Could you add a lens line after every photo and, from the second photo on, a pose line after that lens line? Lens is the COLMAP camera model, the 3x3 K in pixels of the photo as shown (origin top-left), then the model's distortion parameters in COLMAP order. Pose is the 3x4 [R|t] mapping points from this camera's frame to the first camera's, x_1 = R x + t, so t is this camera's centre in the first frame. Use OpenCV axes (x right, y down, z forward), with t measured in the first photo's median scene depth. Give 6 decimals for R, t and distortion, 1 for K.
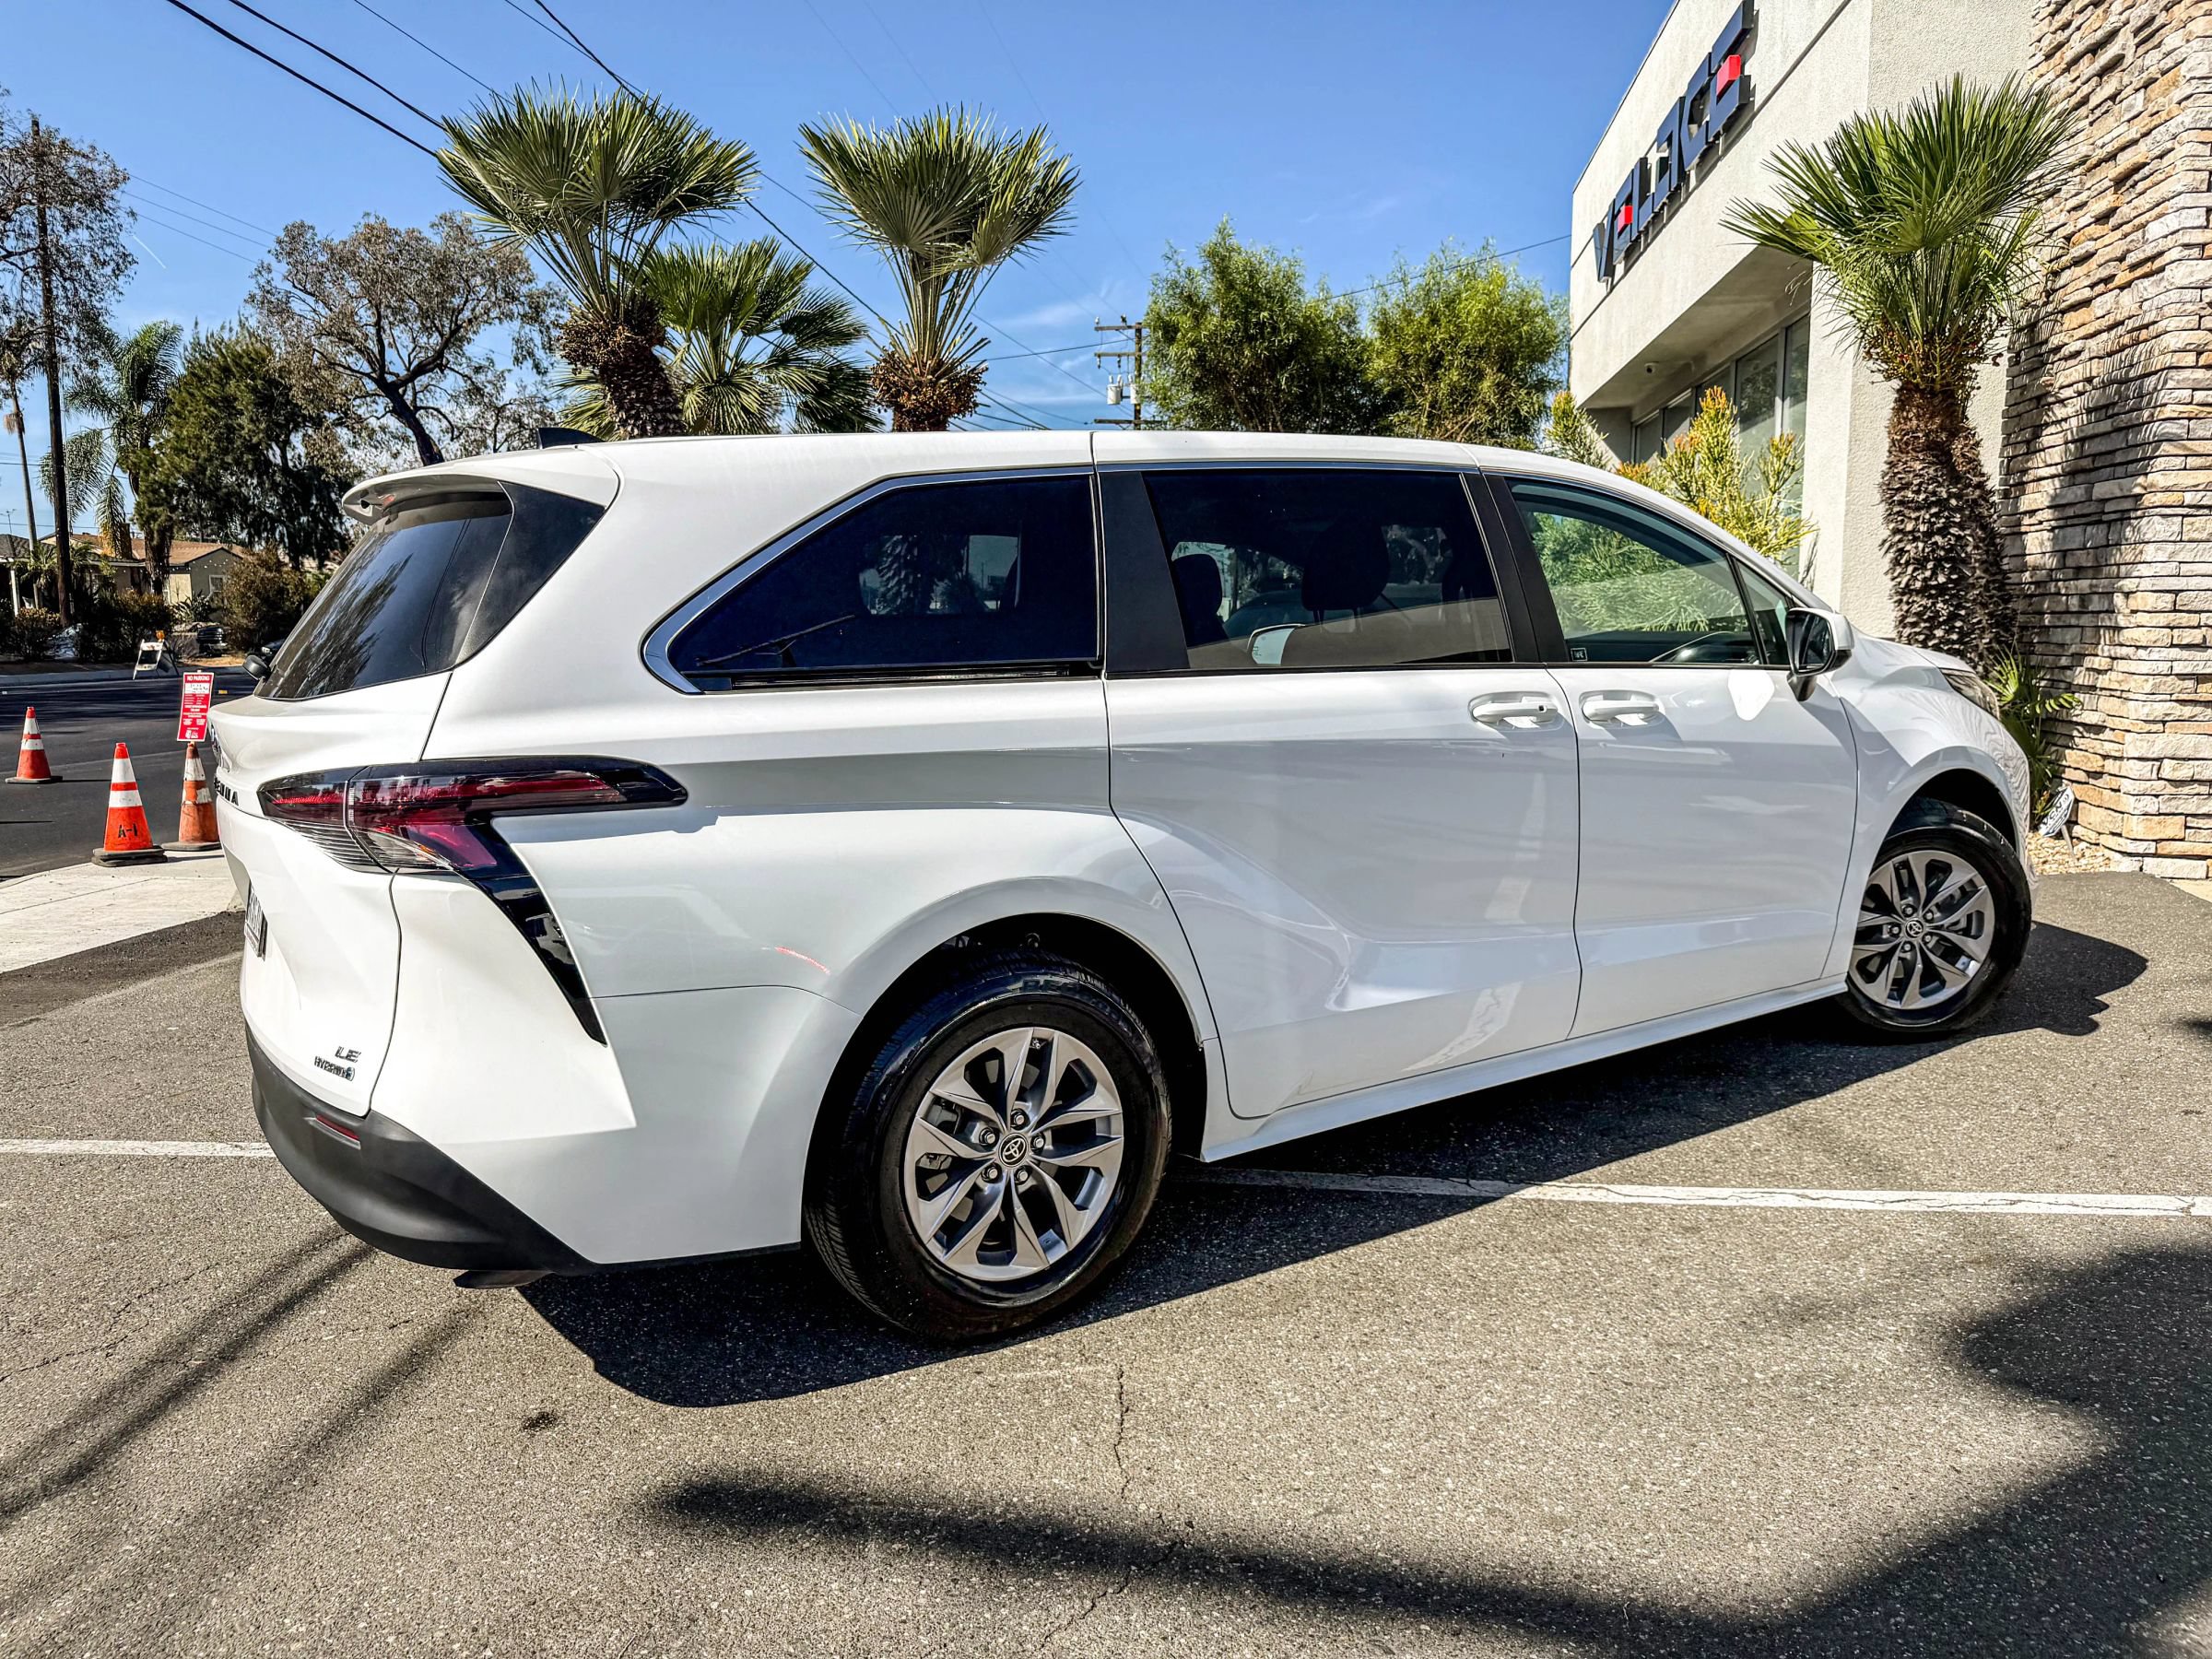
lens RADIAL K [[1538.1, 0, 1095.7], [0, 1538.1, 823.3], [0, 0, 1]] dist [0.006443, -0.018804]
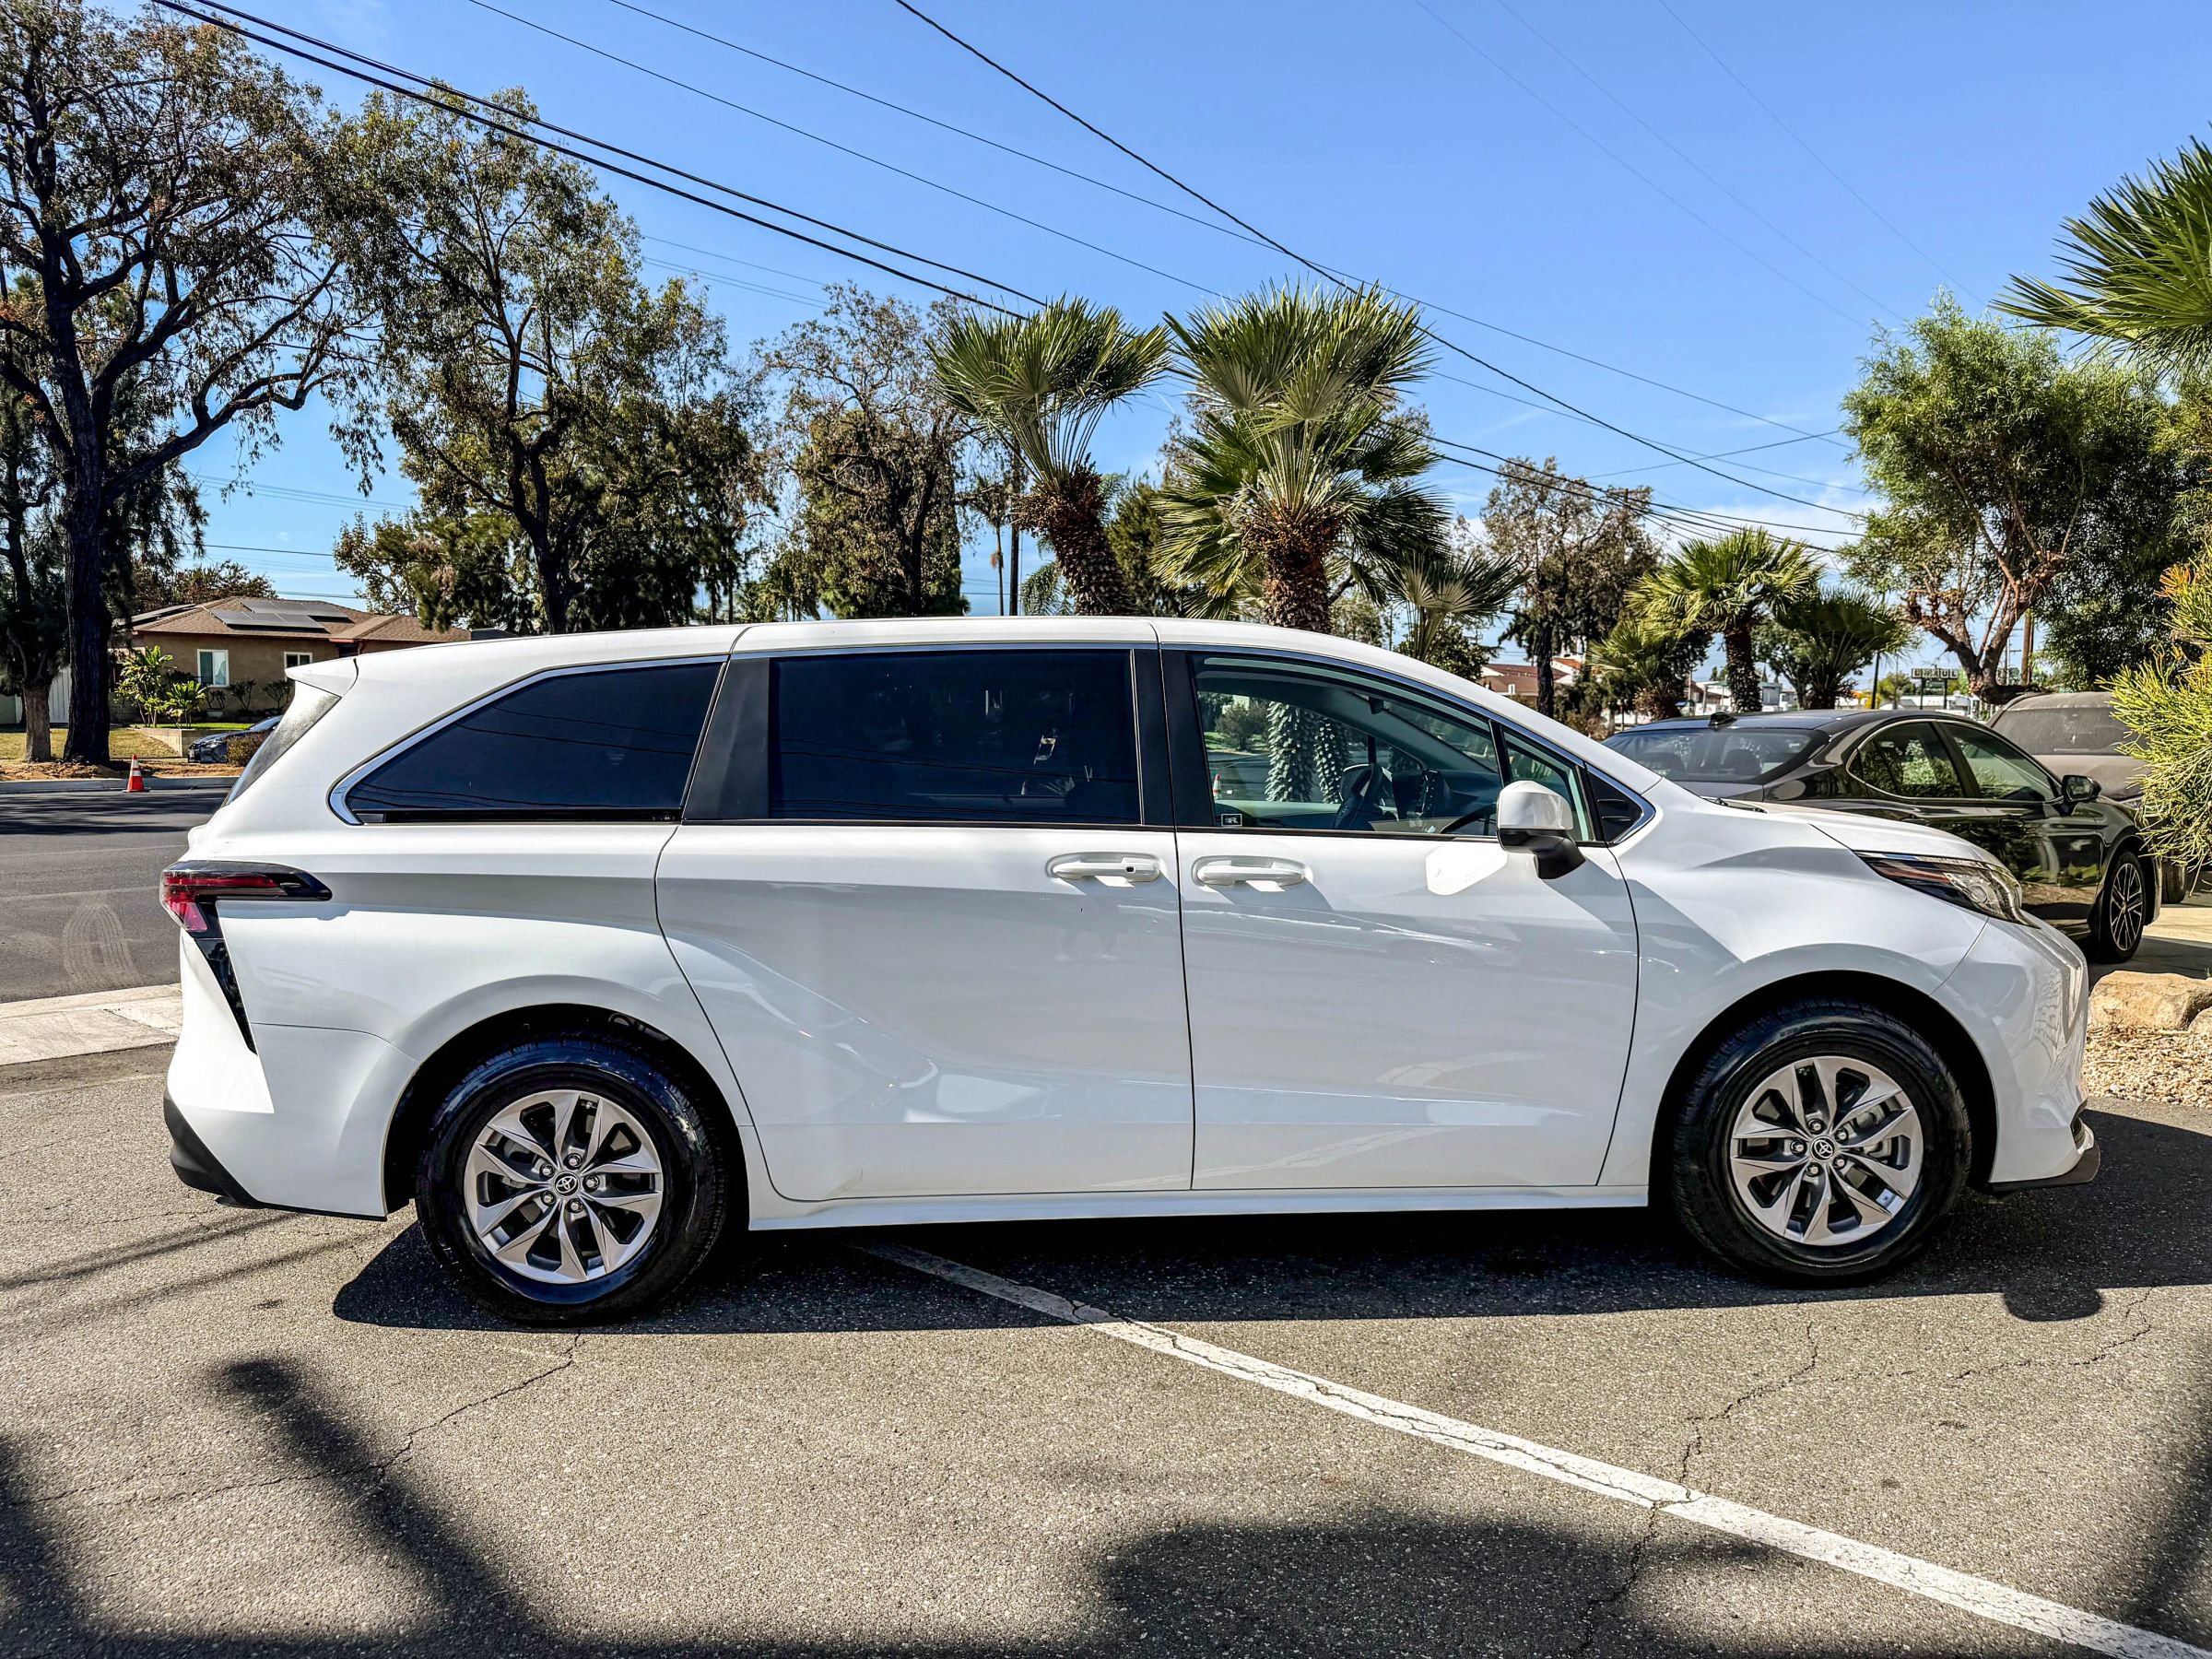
lens RADIAL K [[1538.1, 0, 1126.7], [0, 1538.1, 831.8], [0, 0, 1]] dist [0.006443, -0.018804]
pose [[0.854450, 0.045028, -0.517579, 0.705246], [-0.074971, 0.996496, -0.037074, -0.050138], [0.514096, 0.070481, 0.854832, 0.076467]]
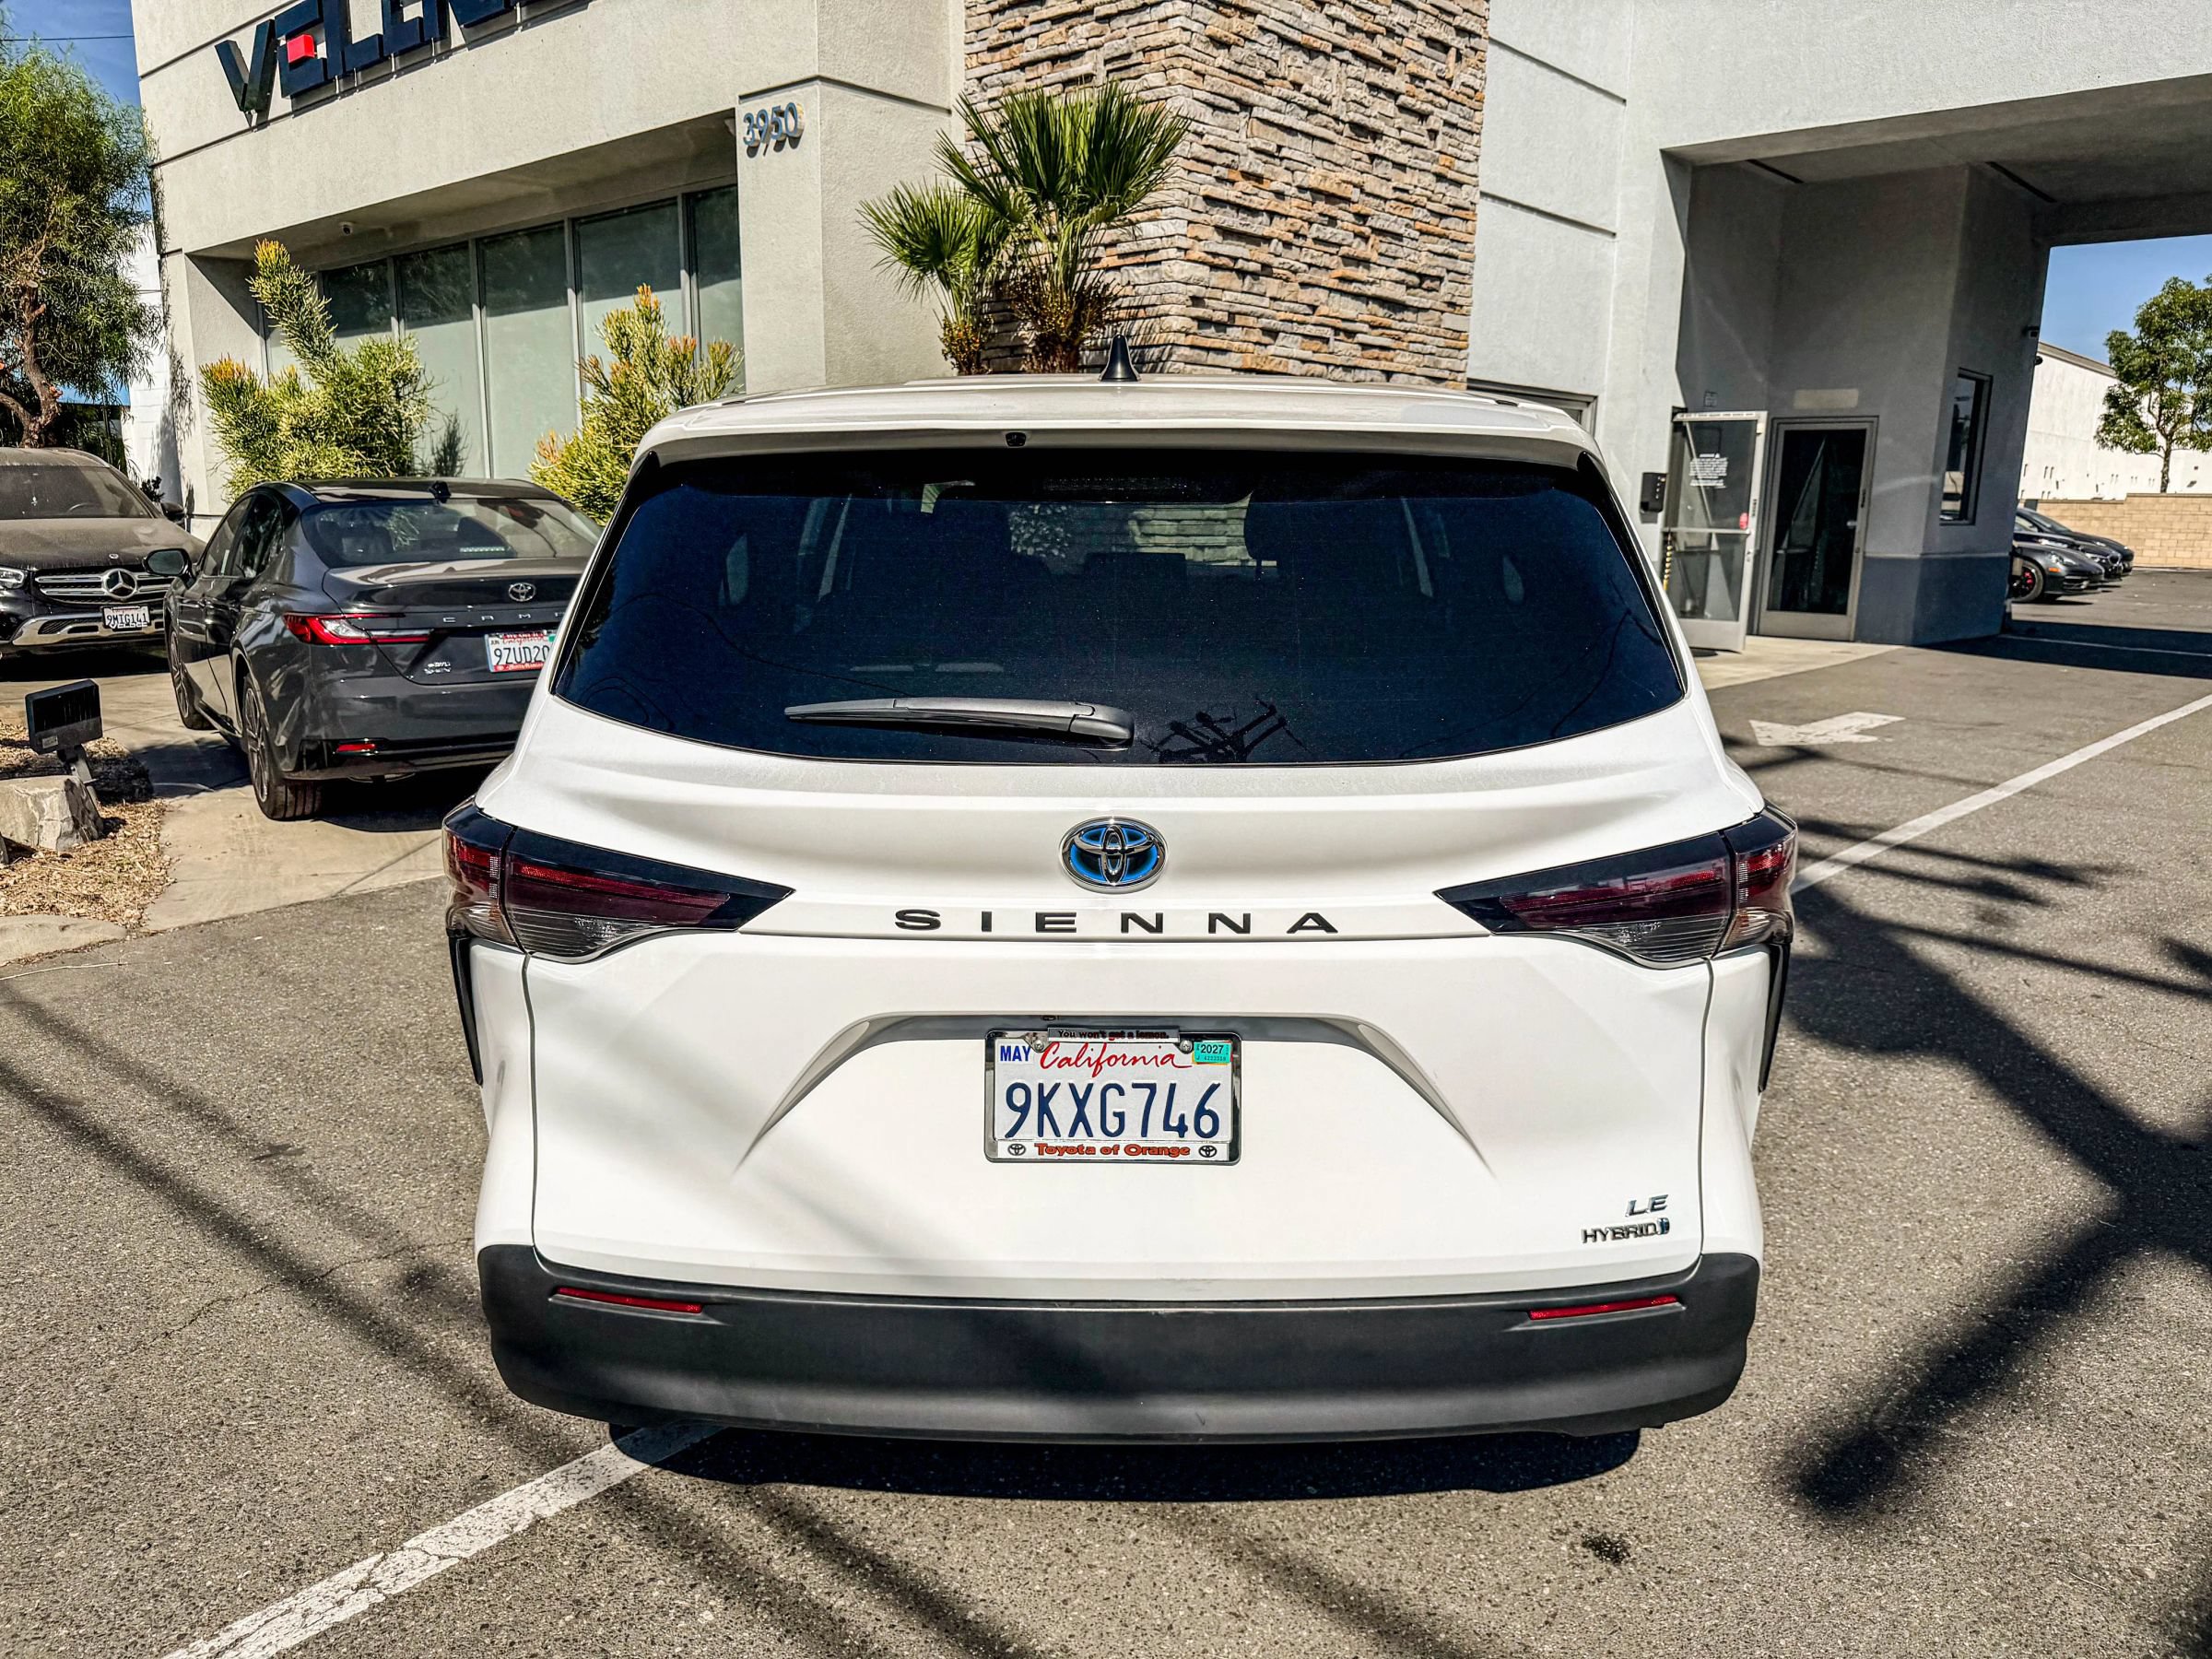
lens RADIAL K [[1573.2, 0, 1094.7], [0, 1573.2, 840.0], [0, 0, 1]] dist [-0.007094, -0.004484]
pose [[0.561494, -0.155726, 0.812696, -0.768122], [0.085693, 0.987794, 0.130073, -0.097398], [-0.823032, -0.003393, 0.567985, 0.475102]]
